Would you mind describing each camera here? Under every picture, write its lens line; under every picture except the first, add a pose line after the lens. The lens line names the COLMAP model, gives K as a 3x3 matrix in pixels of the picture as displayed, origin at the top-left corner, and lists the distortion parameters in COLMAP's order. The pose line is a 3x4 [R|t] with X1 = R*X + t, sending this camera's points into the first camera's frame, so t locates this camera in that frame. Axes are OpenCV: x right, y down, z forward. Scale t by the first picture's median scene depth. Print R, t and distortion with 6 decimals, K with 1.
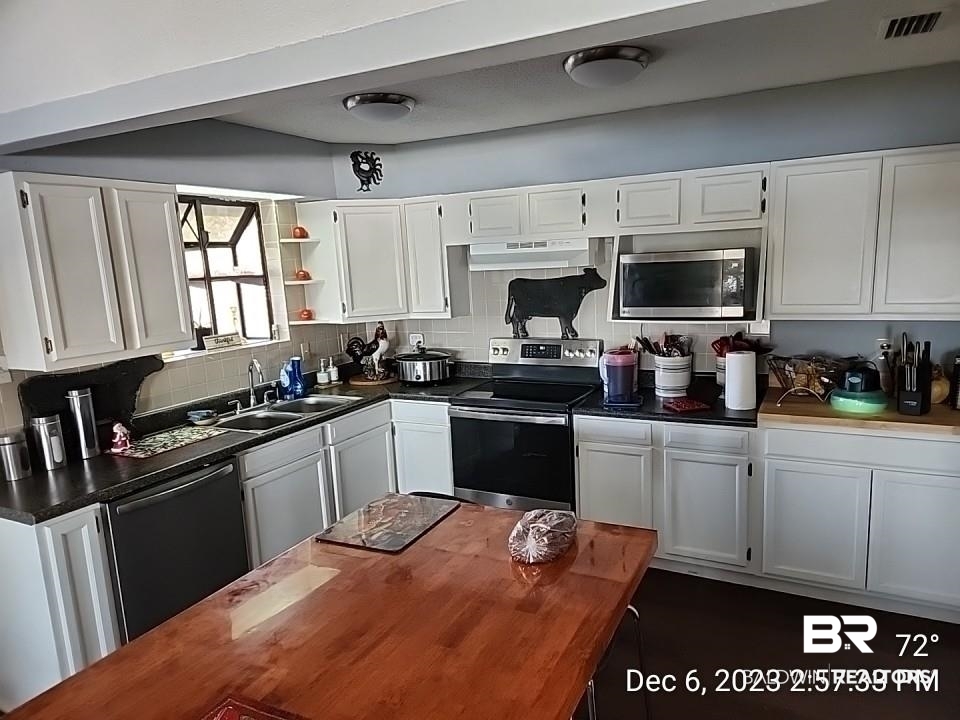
lens RADIAL K [[642.2, 0, 485.6], [0, 642.2, 363.2], [0, 0, 1]] dist [0.080447, -0.066846]
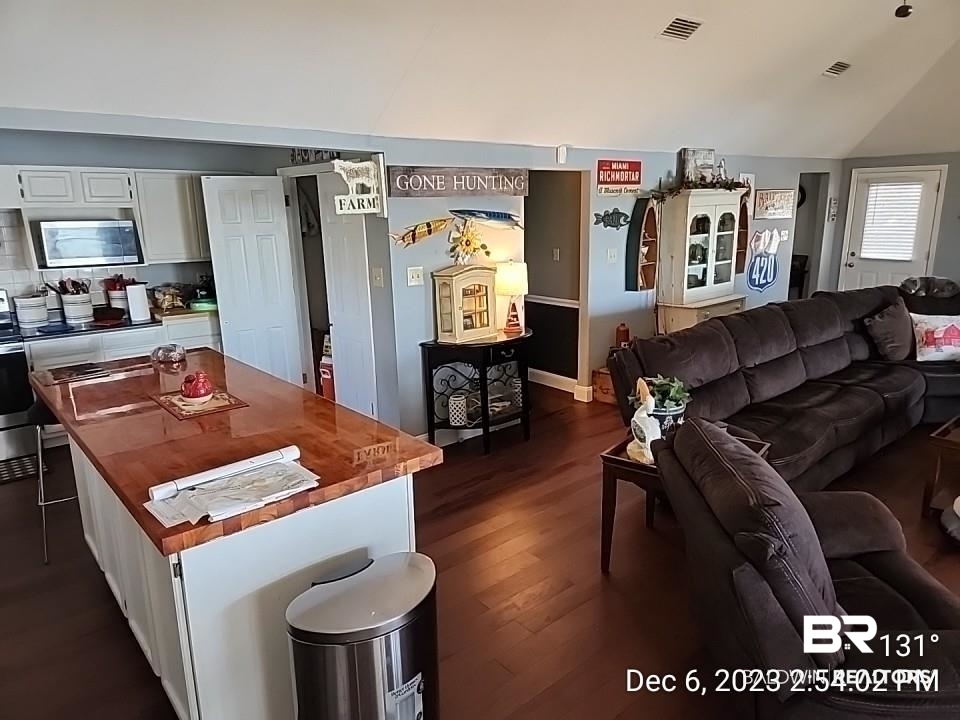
lens RADIAL K [[642.2, 0, 485.6], [0, 642.2, 363.2], [0, 0, 1]] dist [0.080447, -0.066846]
pose [[0.382212, -0.175022, 0.907349, -0.643830], [0.149106, 0.980714, 0.126365, 0.081591], [-0.911966, 0.086993, 0.400937, -0.357255]]
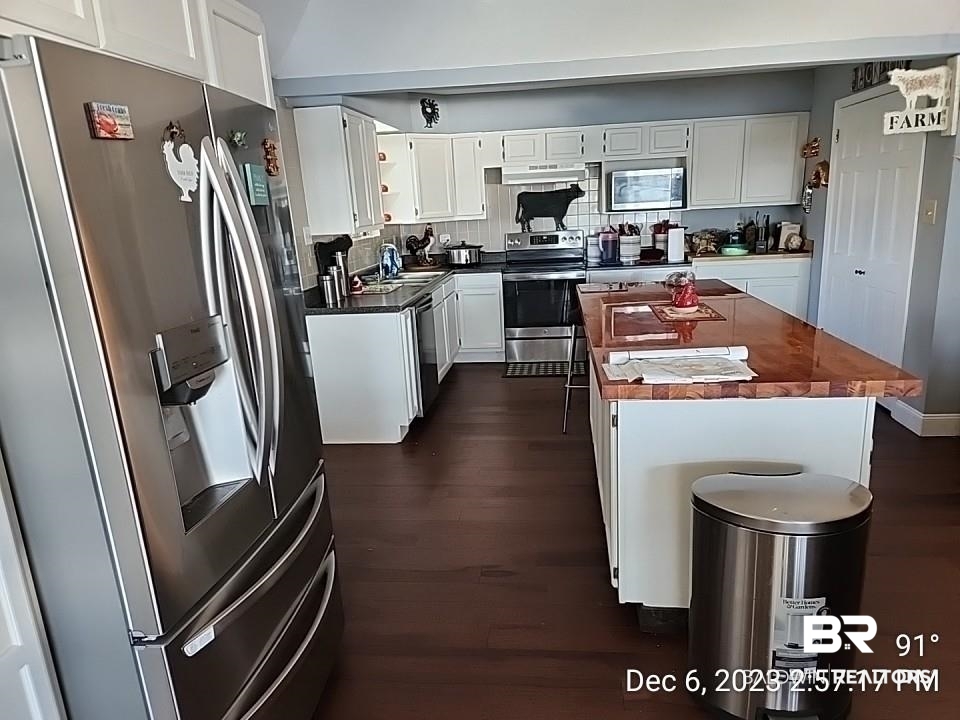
lens RADIAL K [[642.2, 0, 485.6], [0, 642.2, 363.2], [0, 0, 1]] dist [0.080447, -0.066846]
pose [[0.931876, -0.087258, 0.352126, -0.621460], [0.062250, 0.994707, 0.081751, 0.142711], [-0.357396, -0.054262, 0.932375, -0.410242]]
